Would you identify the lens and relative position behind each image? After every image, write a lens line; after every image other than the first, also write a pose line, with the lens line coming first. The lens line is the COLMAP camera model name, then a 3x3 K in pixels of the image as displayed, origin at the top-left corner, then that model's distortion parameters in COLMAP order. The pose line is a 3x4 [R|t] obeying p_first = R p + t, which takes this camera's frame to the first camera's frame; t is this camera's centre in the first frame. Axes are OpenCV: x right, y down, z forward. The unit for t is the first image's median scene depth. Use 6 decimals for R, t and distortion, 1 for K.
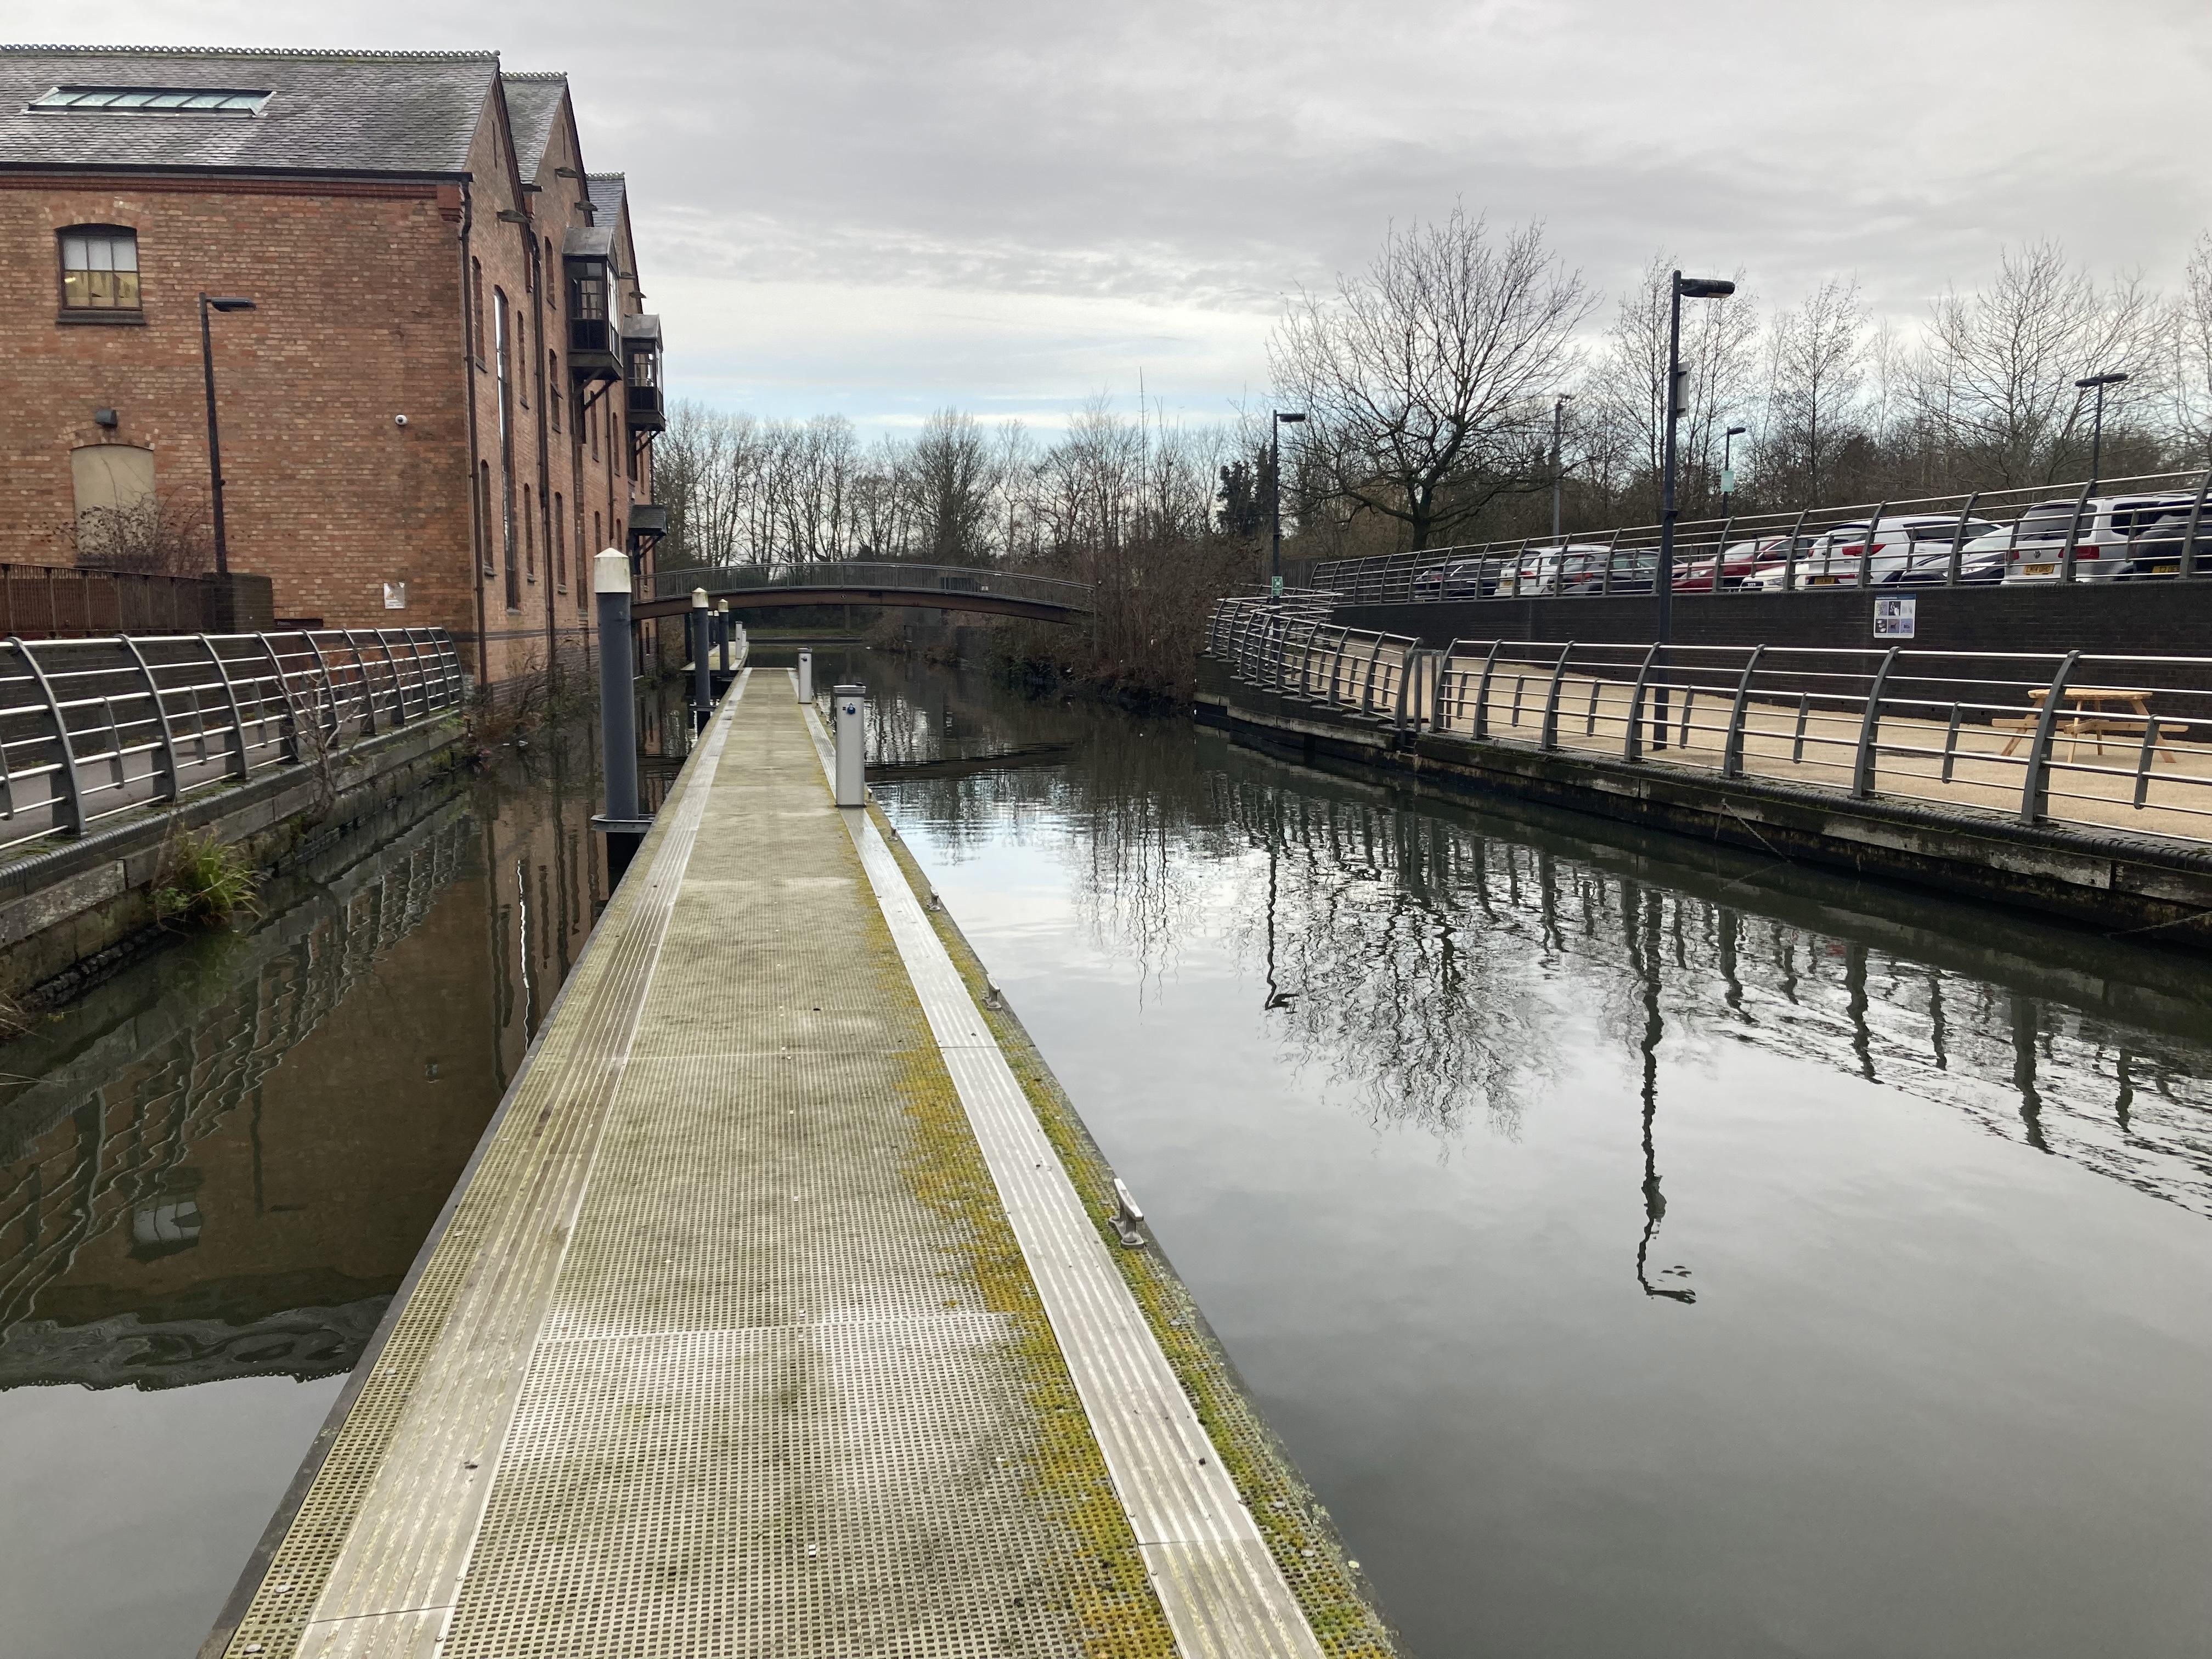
lens RADIAL K [[1833.8, 0, 1109.6], [0, 1833.8, 818.3], [0, 0, 1]] dist [0.049585, -0.052411]
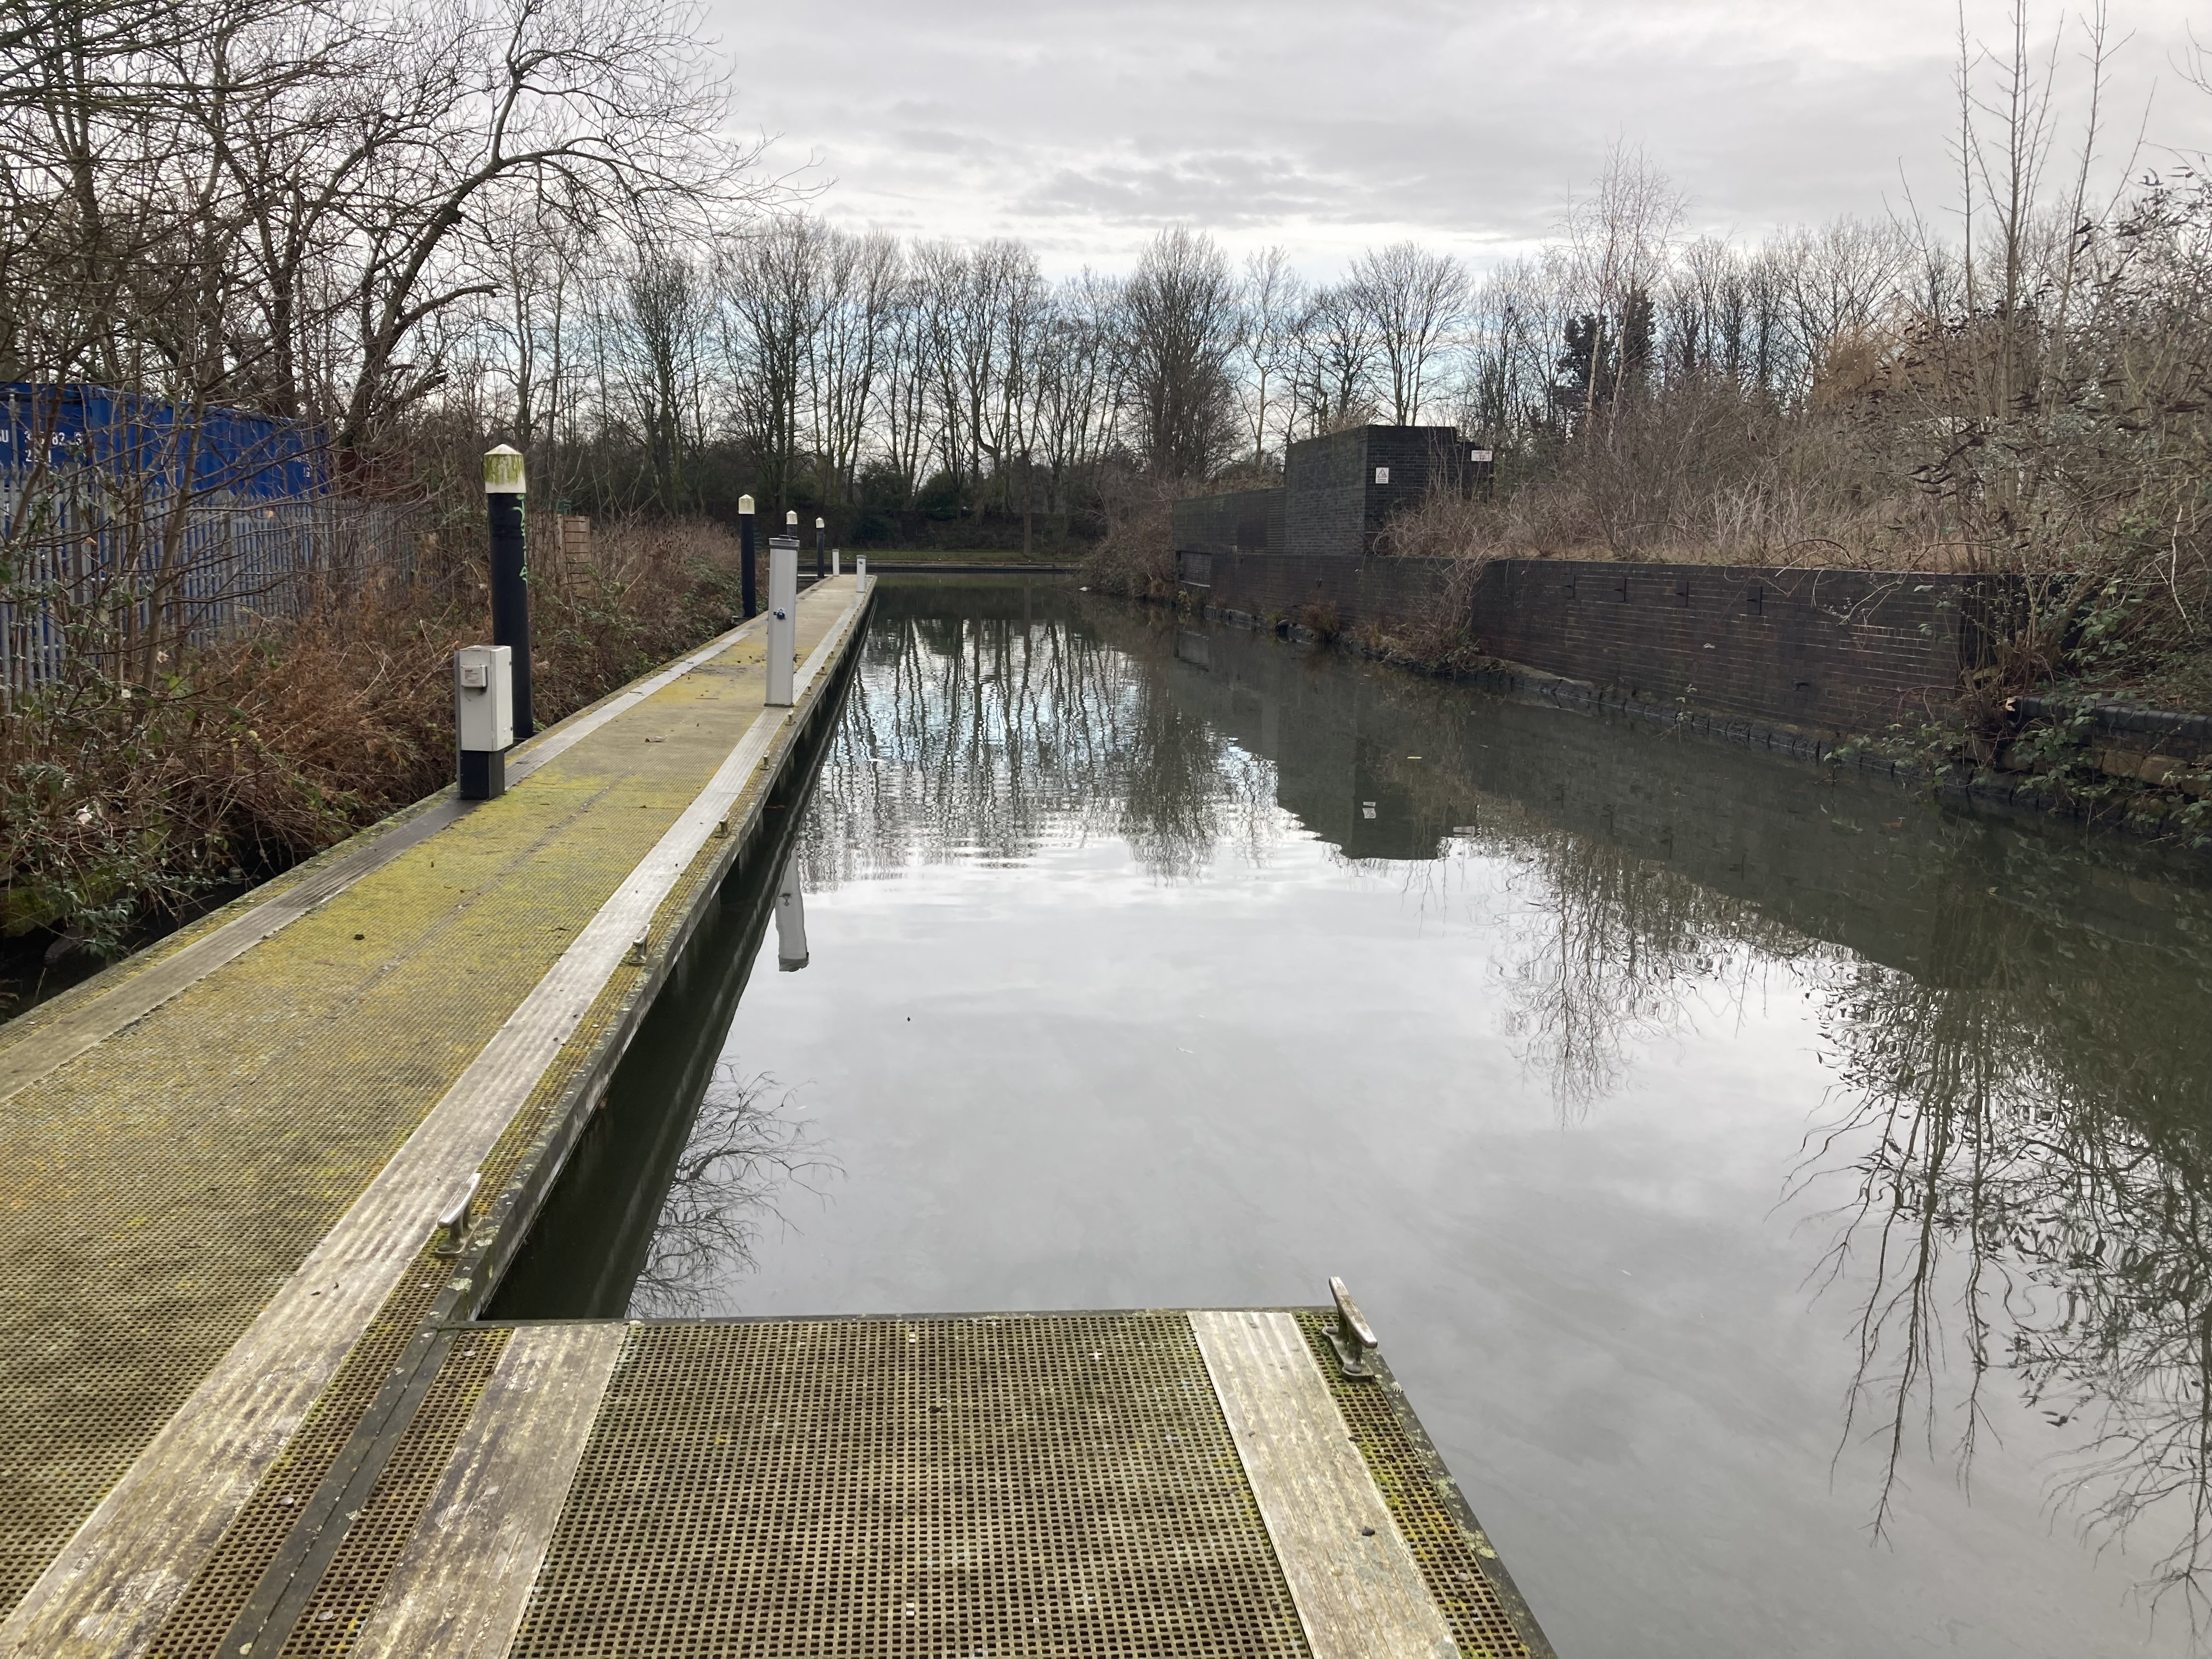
lens RADIAL K [[1833.8, 0, 1109.6], [0, 1833.8, 818.3], [0, 0, 1]] dist [0.049585, -0.052411]
pose [[0.996382, 0.026451, -0.080762, -0.051827], [-0.023064, 0.998826, 0.042596, -0.032587], [0.081794, -0.040579, 0.995823, 0.306739]]
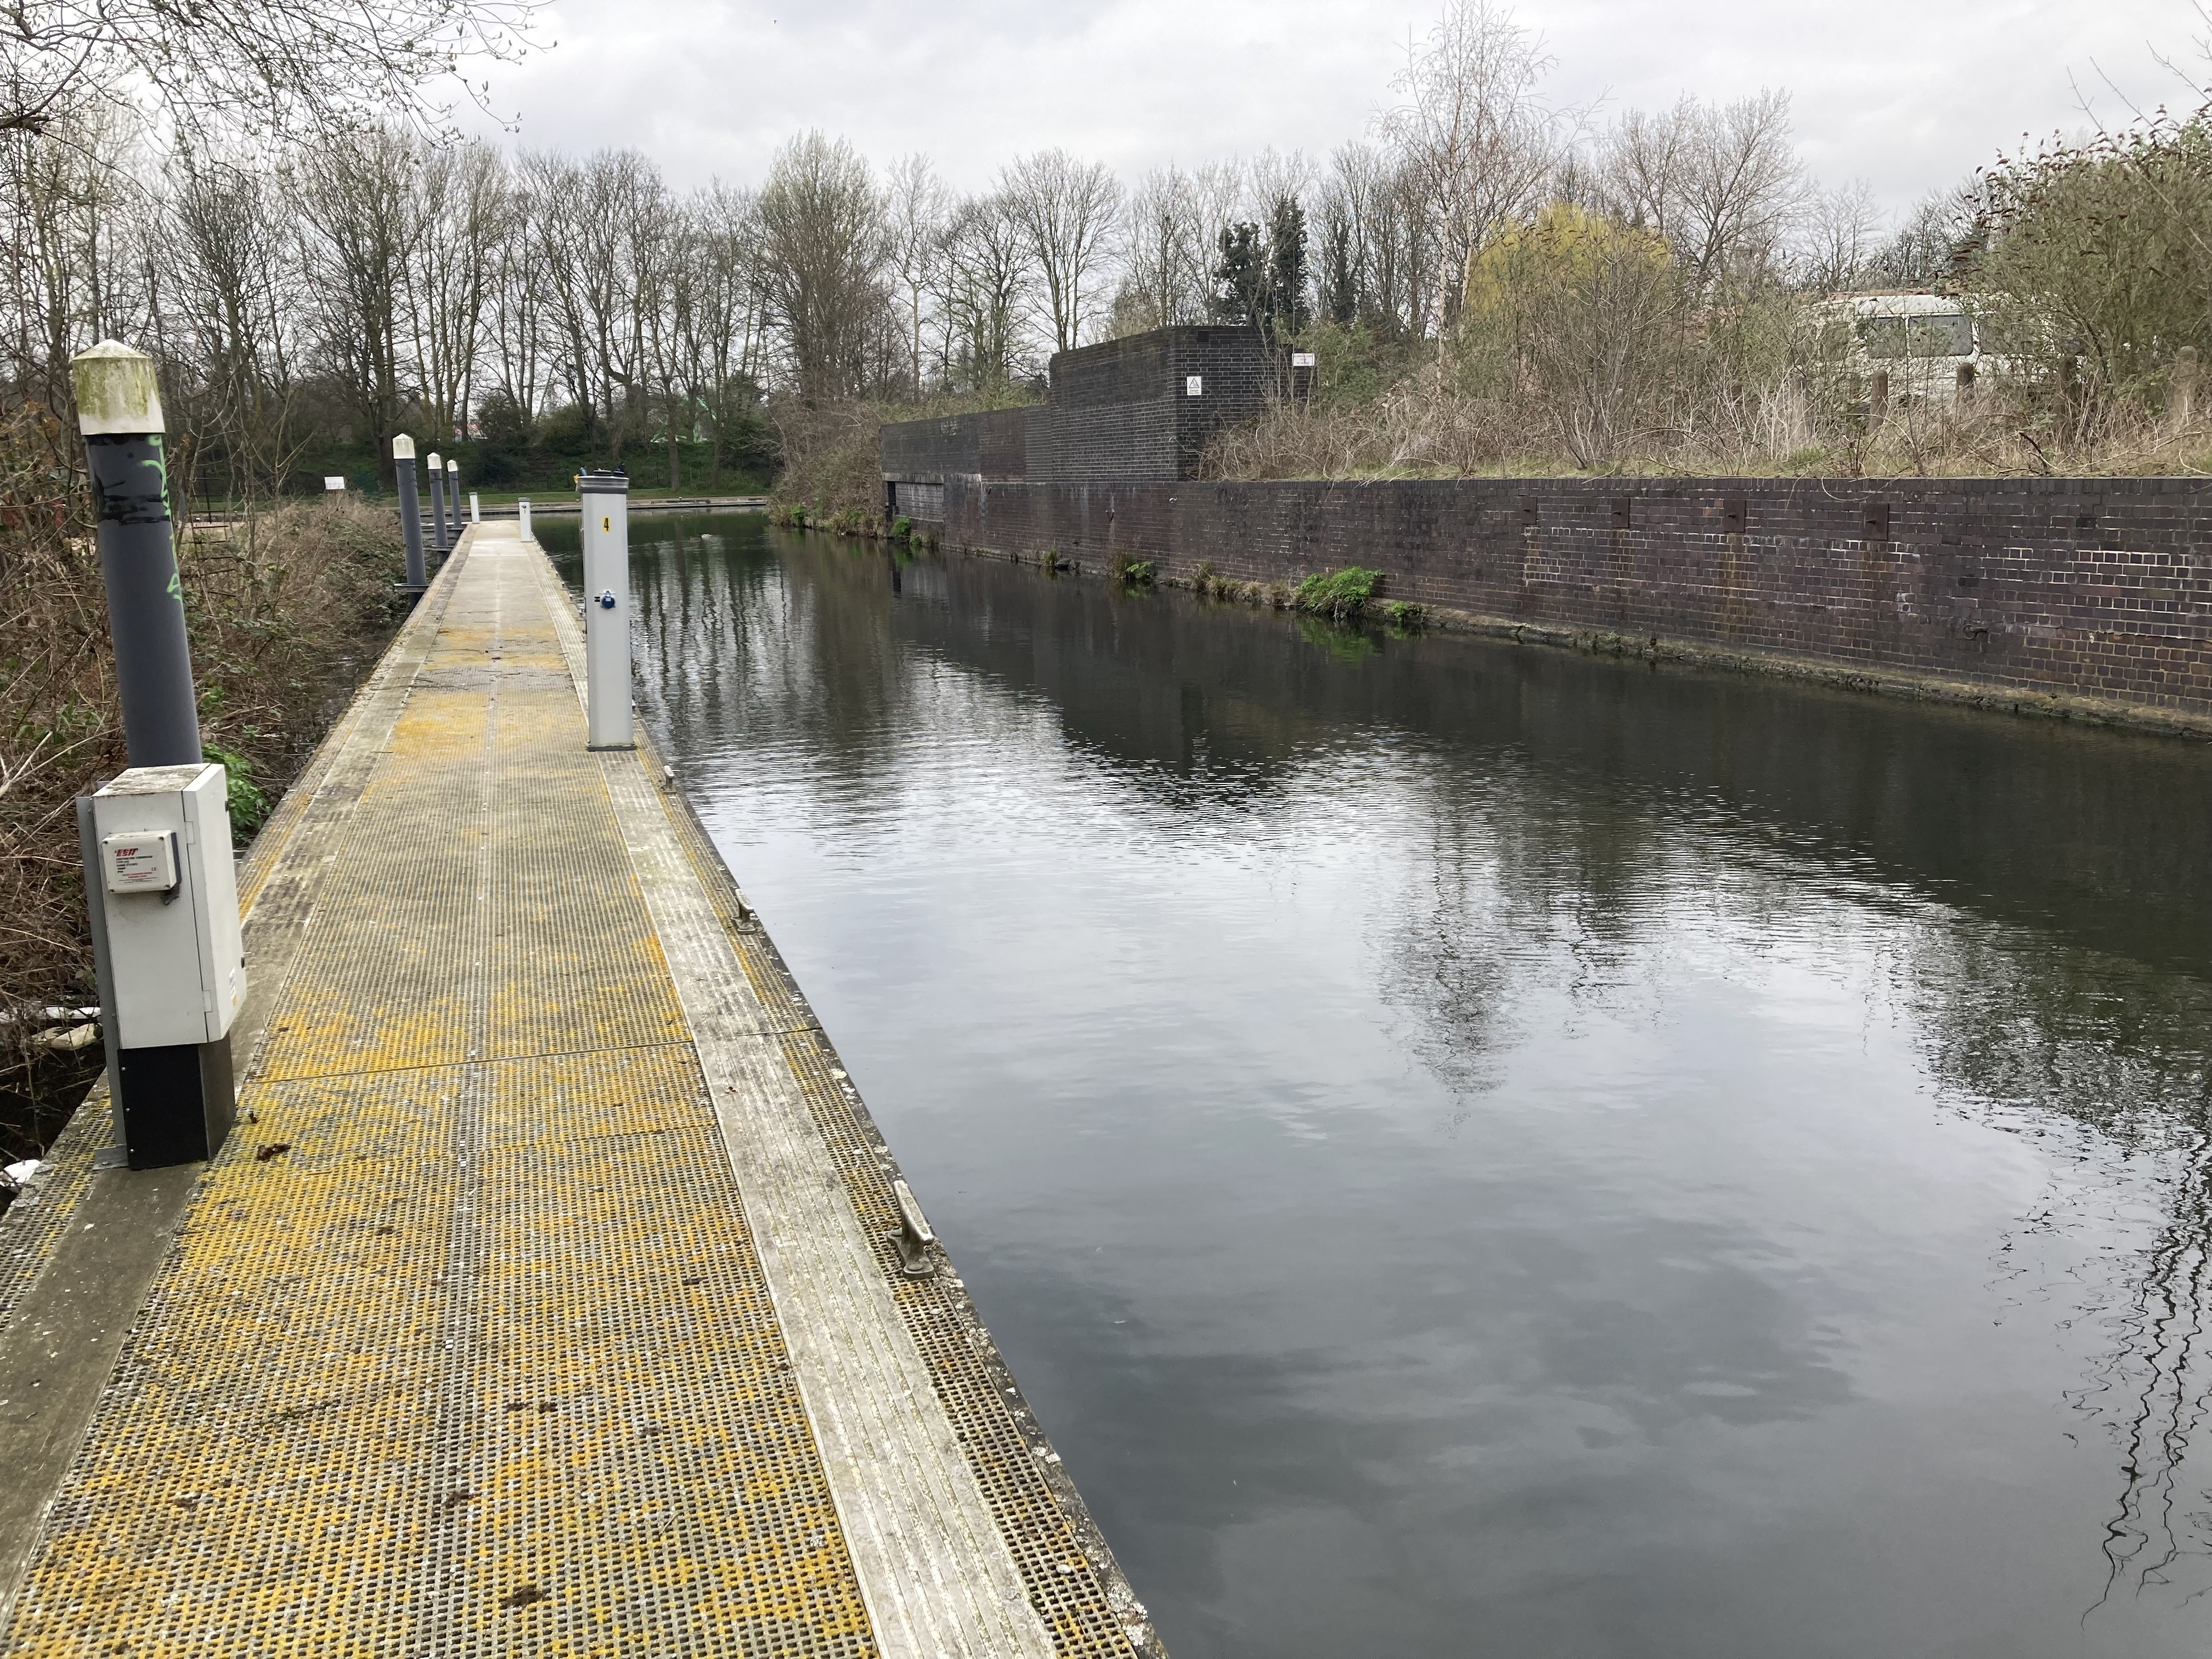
lens RADIAL K [[1833.8, 0, 1109.6], [0, 1833.8, 818.3], [0, 0, 1]] dist [0.049585, -0.052411]
pose [[0.992852, -0.046187, 0.110055, -0.066745], [0.037170, 0.995888, 0.082619, -0.036376], [-0.113418, -0.077938, 0.990486, 0.337922]]
